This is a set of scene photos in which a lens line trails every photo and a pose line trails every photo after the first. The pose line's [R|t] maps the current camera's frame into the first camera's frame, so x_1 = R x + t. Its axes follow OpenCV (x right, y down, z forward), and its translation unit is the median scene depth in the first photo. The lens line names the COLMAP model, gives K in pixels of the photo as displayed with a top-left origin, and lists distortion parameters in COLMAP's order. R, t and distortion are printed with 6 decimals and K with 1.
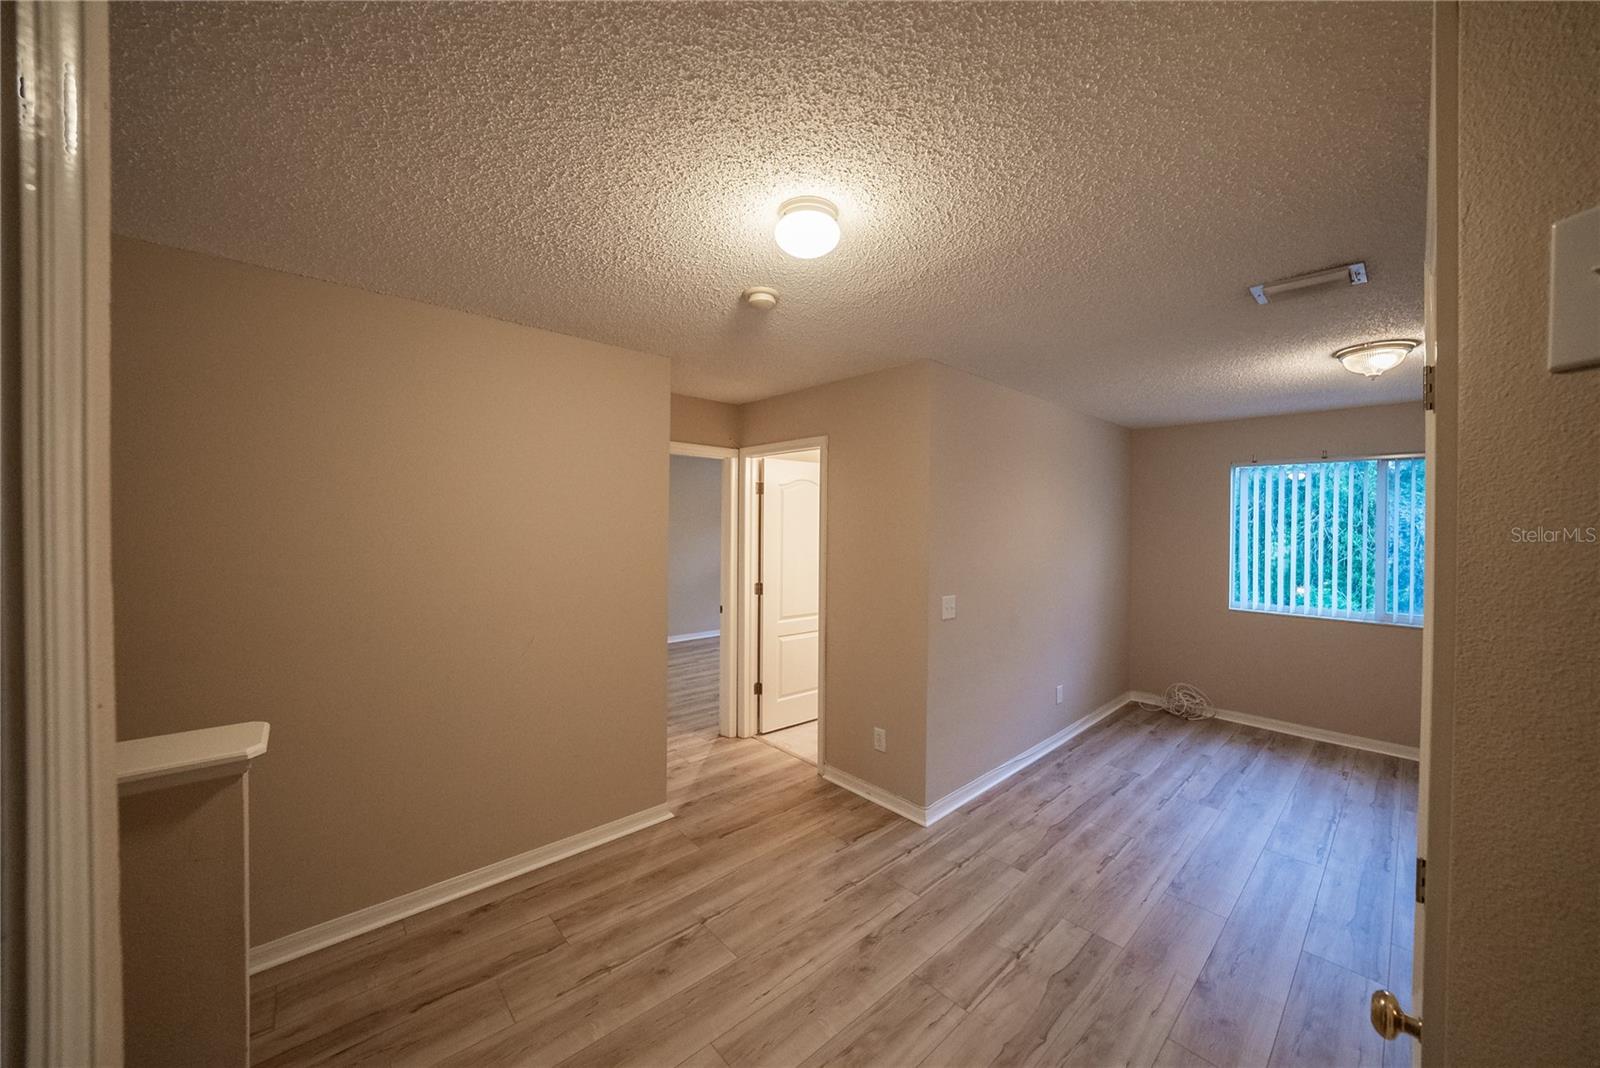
lens RADIAL K [[565.9, 0, 806.6], [0, 565.9, 527.2], [0, 0, 1]] dist [-0.029589, 0.004639]
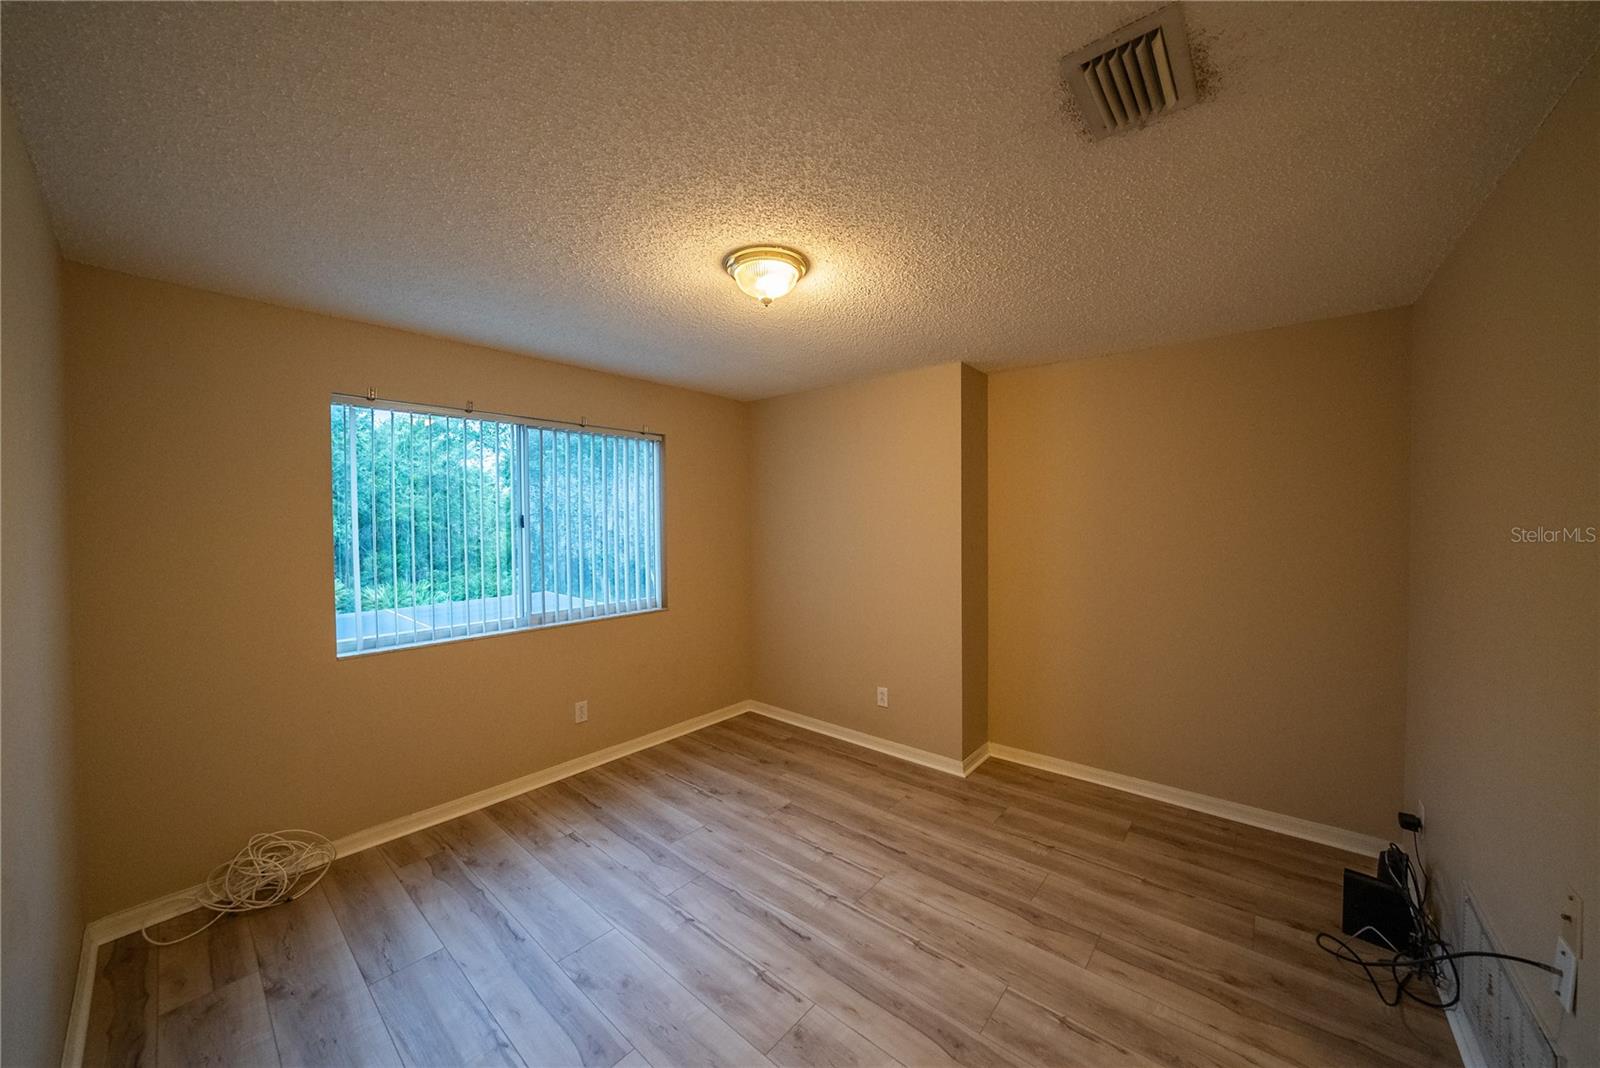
lens RADIAL K [[562.9, 0, 805.1], [0, 562.9, 527.3], [0, 0, 1]] dist [-0.028758, 0.004966]
pose [[-0.130885, -0.028992, 0.990974, 0.234956], [0.008700, 0.999500, 0.030391, 0.006610], [-0.991359, 0.012599, -0.130567, 0.915728]]
